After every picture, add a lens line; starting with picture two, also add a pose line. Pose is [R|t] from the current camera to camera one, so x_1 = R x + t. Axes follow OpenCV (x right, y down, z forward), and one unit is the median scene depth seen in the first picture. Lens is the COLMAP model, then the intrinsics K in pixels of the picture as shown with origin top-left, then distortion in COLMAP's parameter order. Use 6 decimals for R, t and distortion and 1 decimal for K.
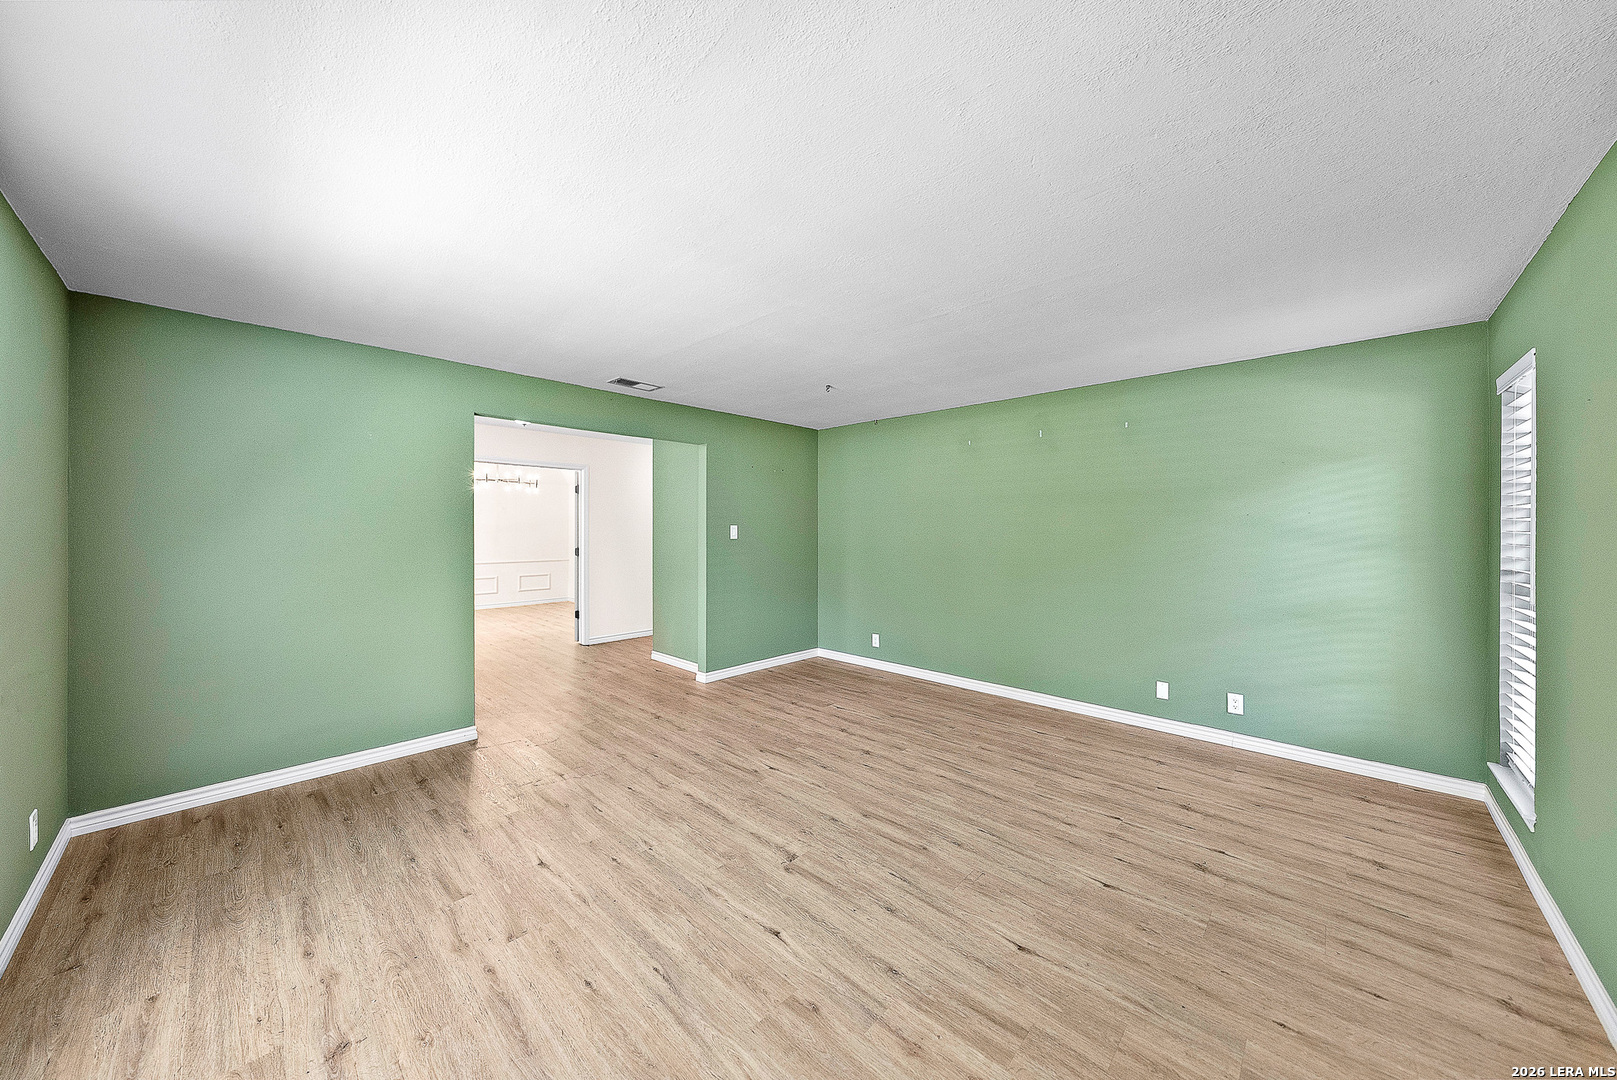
lens RADIAL K [[562.6, 0, 808.5], [0, 562.6, 540.0], [0, 0, 1]] dist [-0.002764, -0.000060]
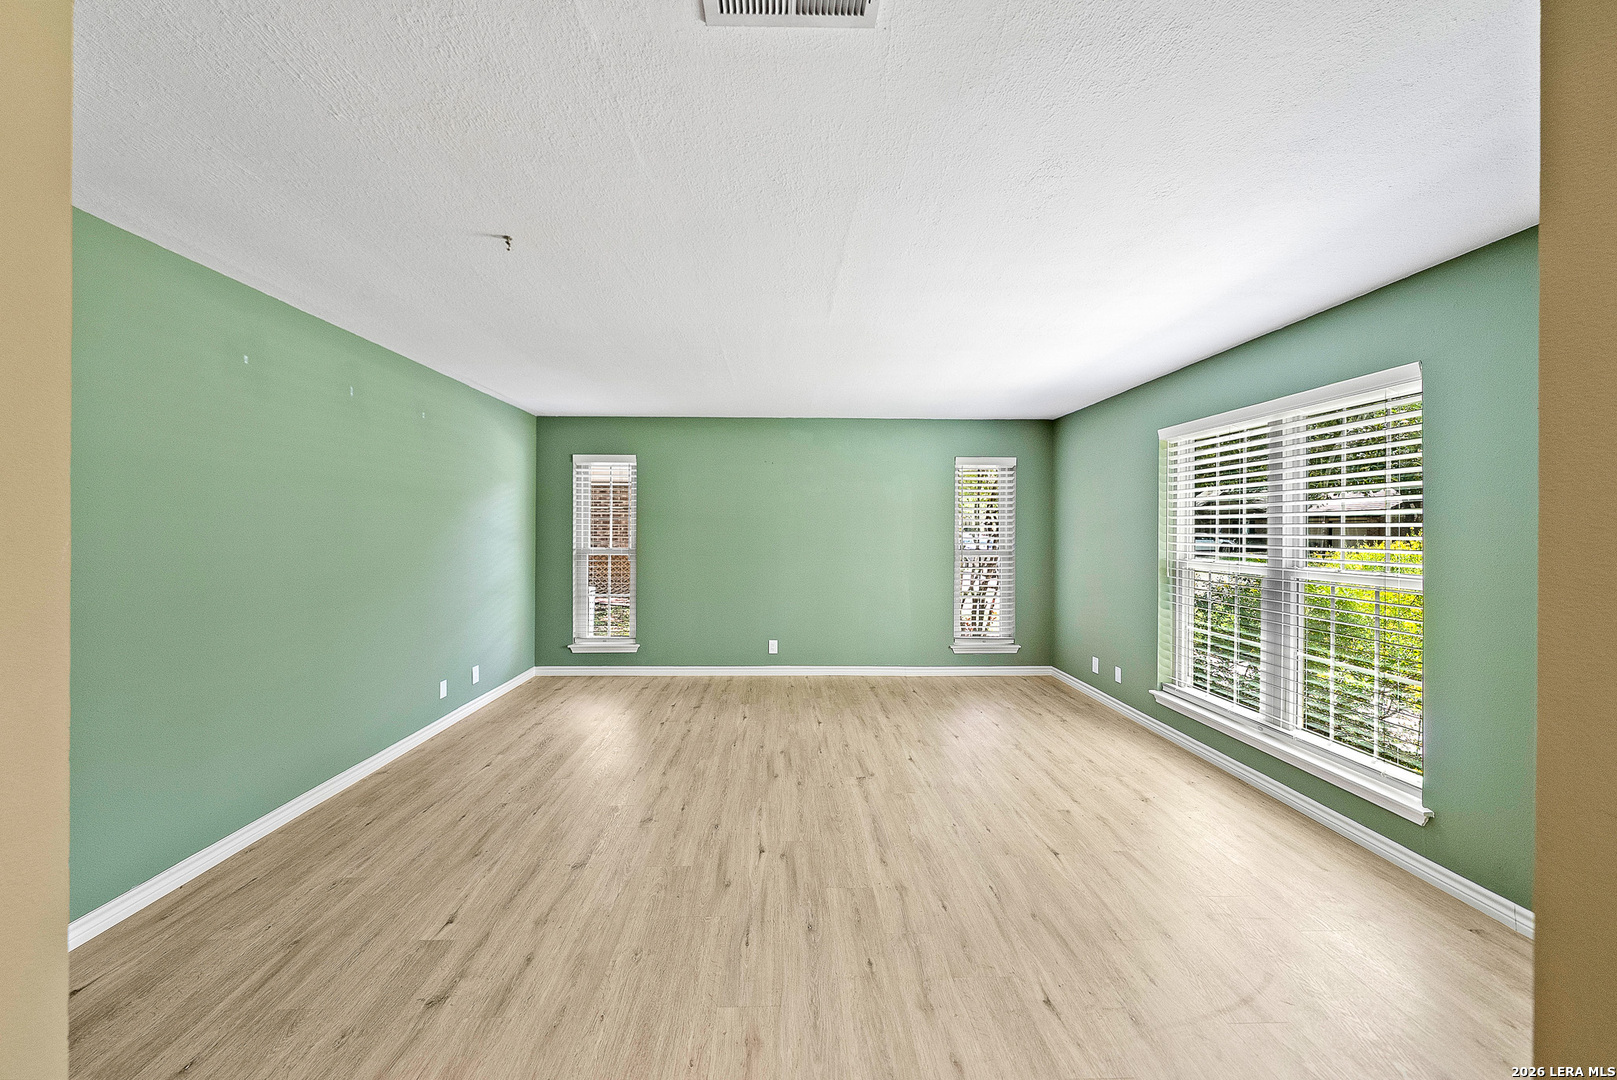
lens RADIAL K [[562.6, 0, 808.5], [0, 562.6, 540.0], [0, 0, 1]] dist [-0.002764, -0.000060]
pose [[-0.725202, -0.017306, 0.688319, -0.697809], [0.009797, 0.999324, 0.035447, -0.034785], [-0.688467, 0.032450, -0.724542, 1.683576]]
